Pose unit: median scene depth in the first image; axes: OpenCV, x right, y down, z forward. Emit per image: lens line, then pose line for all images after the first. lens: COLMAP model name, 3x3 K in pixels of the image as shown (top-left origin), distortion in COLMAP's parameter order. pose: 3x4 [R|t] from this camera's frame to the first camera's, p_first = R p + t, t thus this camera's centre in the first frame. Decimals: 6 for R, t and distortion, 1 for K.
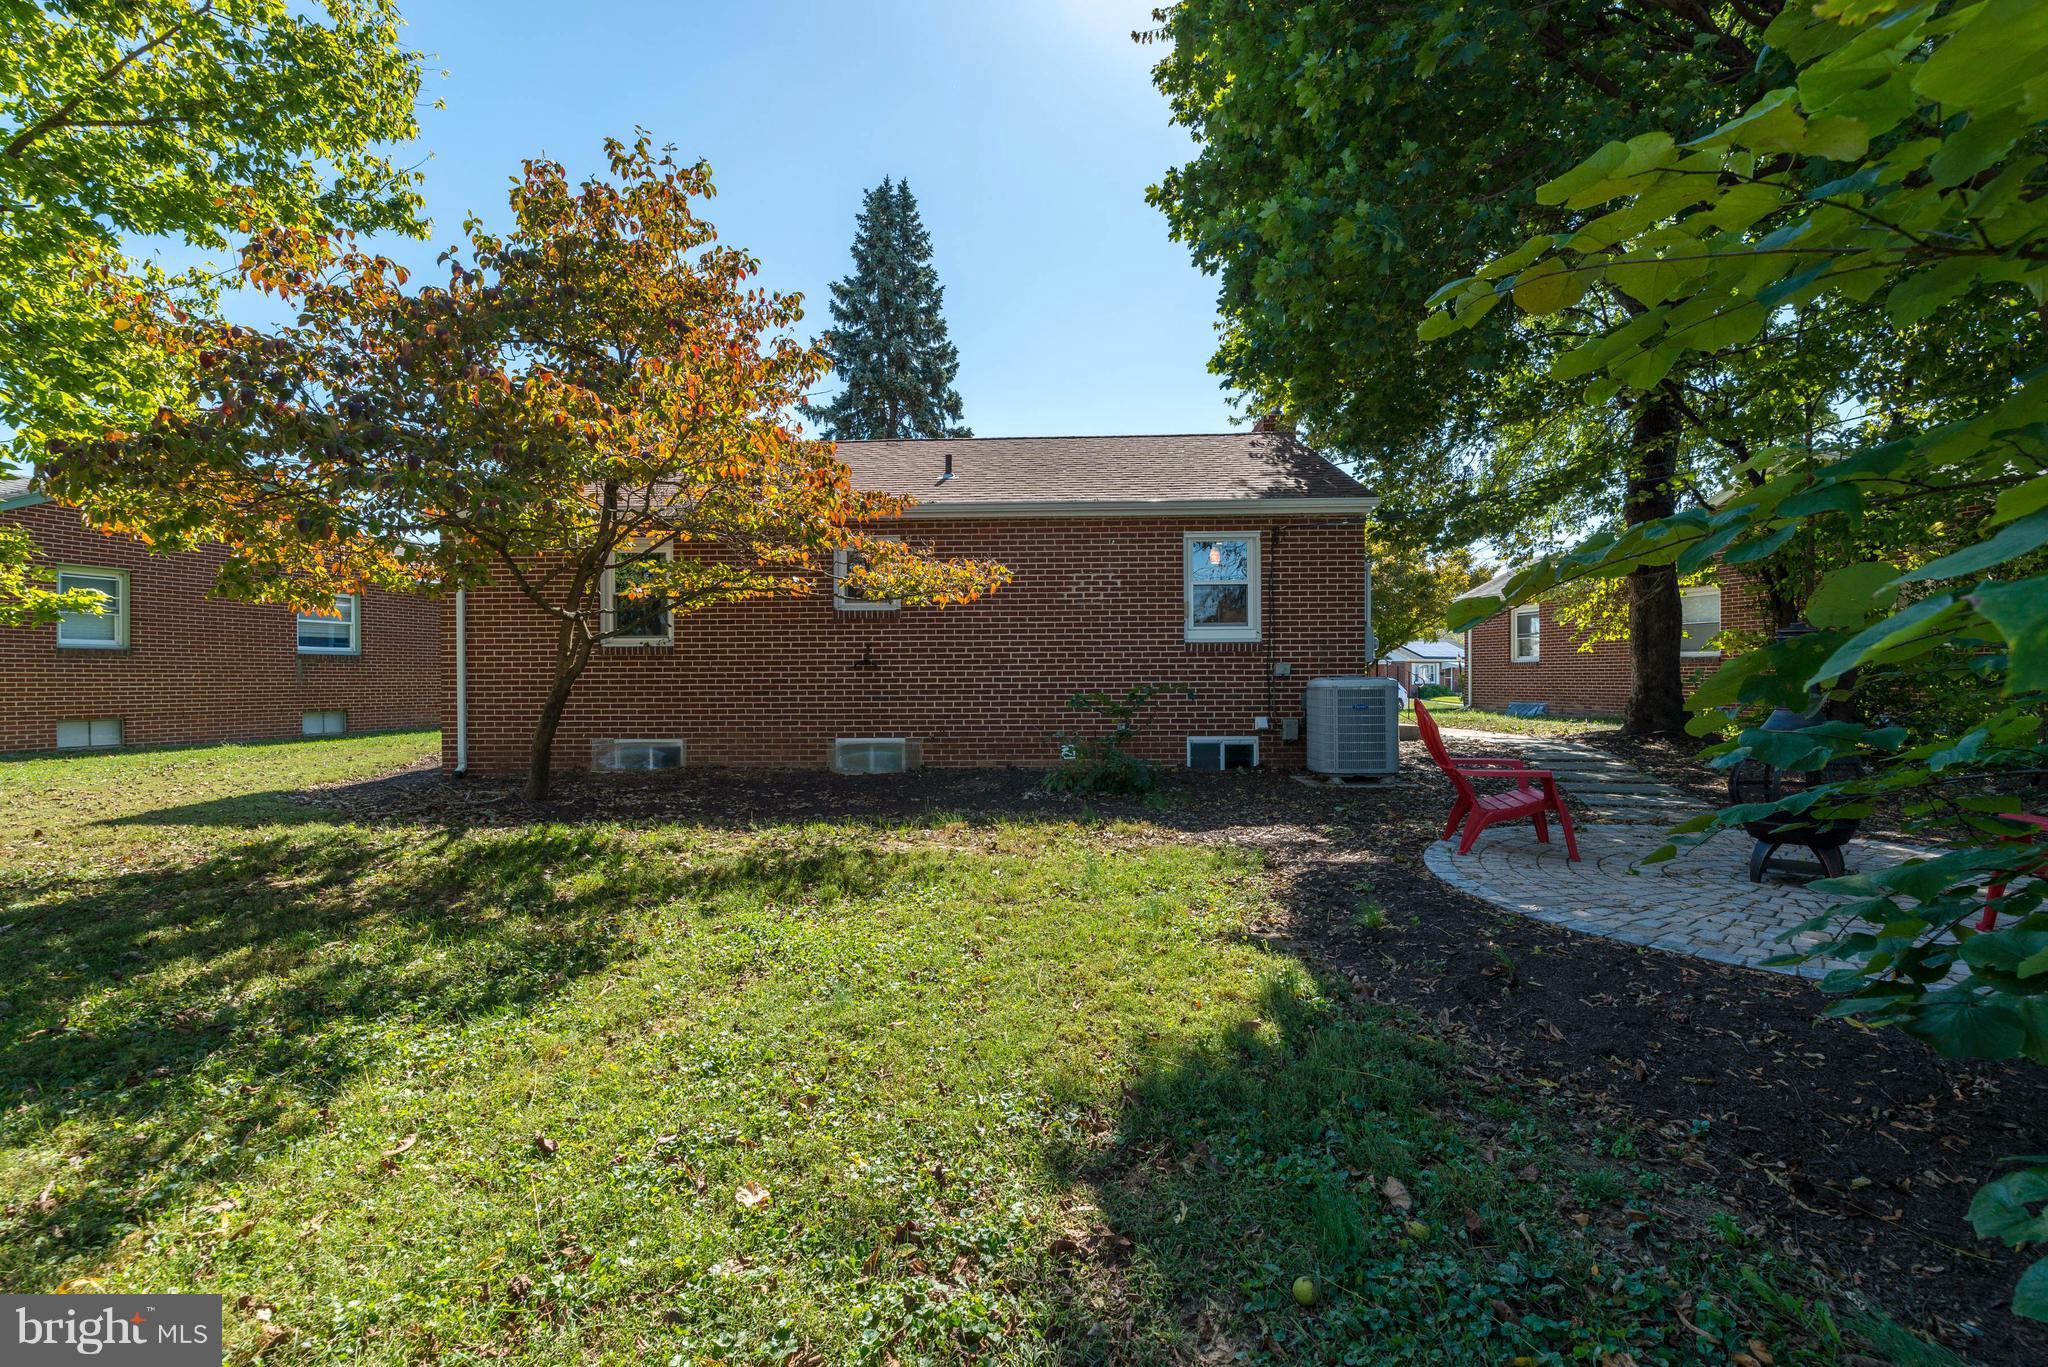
lens RADIAL K [[907.1, 0, 1023.6], [0, 907.1, 675.3], [0, 0, 1]] dist [-0.000431, -0.000097]
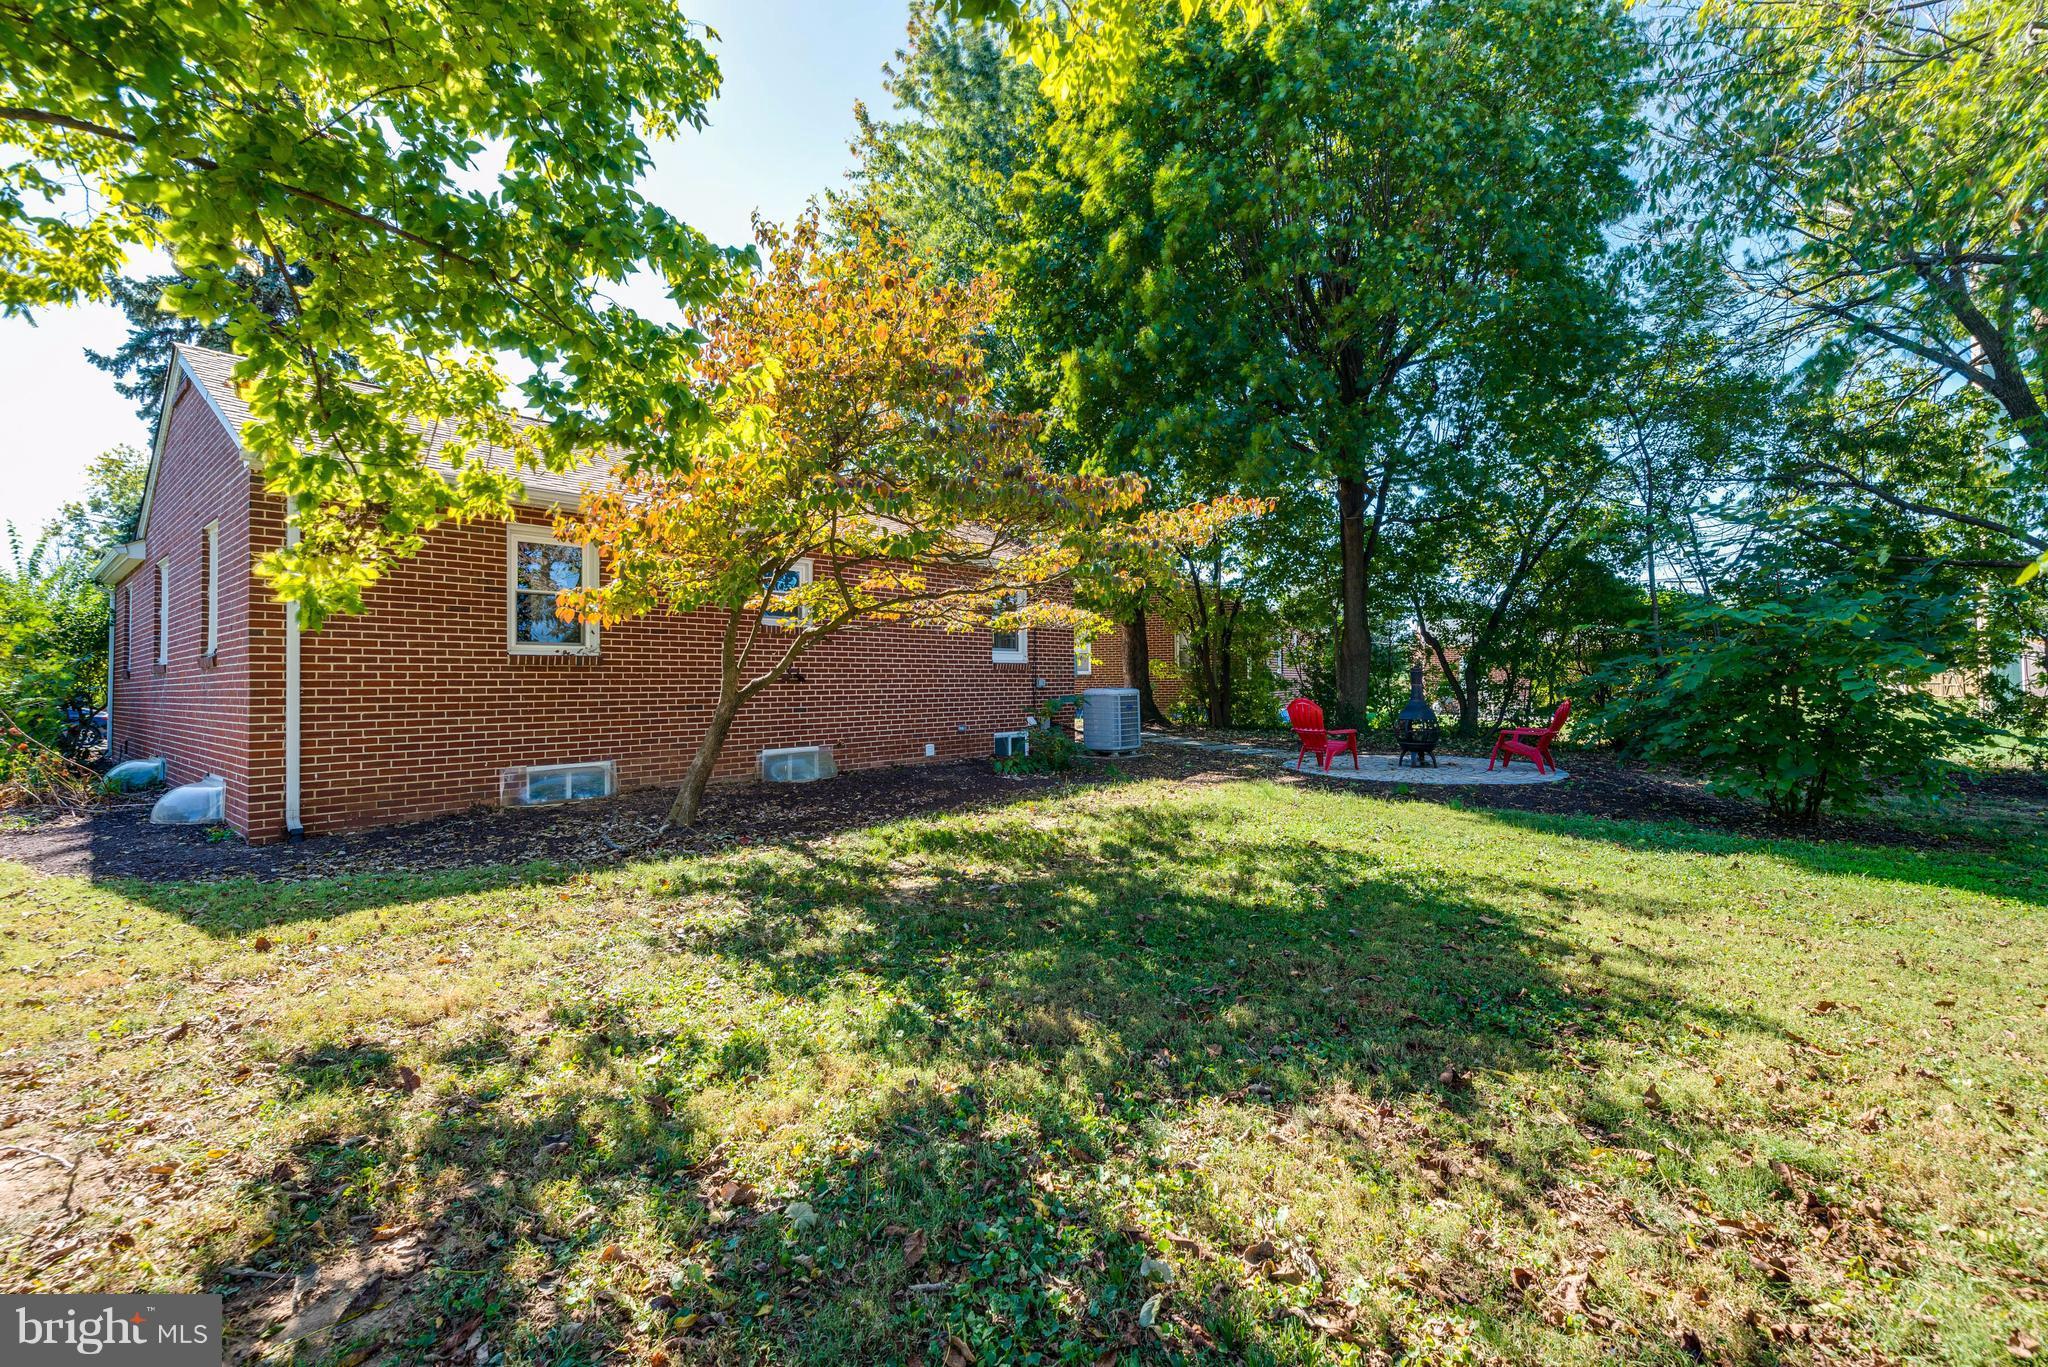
lens RADIAL K [[907.1, 0, 1023.6], [0, 907.1, 675.3], [0, 0, 1]] dist [-0.000431, -0.000097]
pose [[0.612036, 0.009355, 0.790774, -0.837180], [0.017476, 0.999526, -0.025350, 0.016517], [-0.790636, 0.029335, 0.611583, 0.142801]]
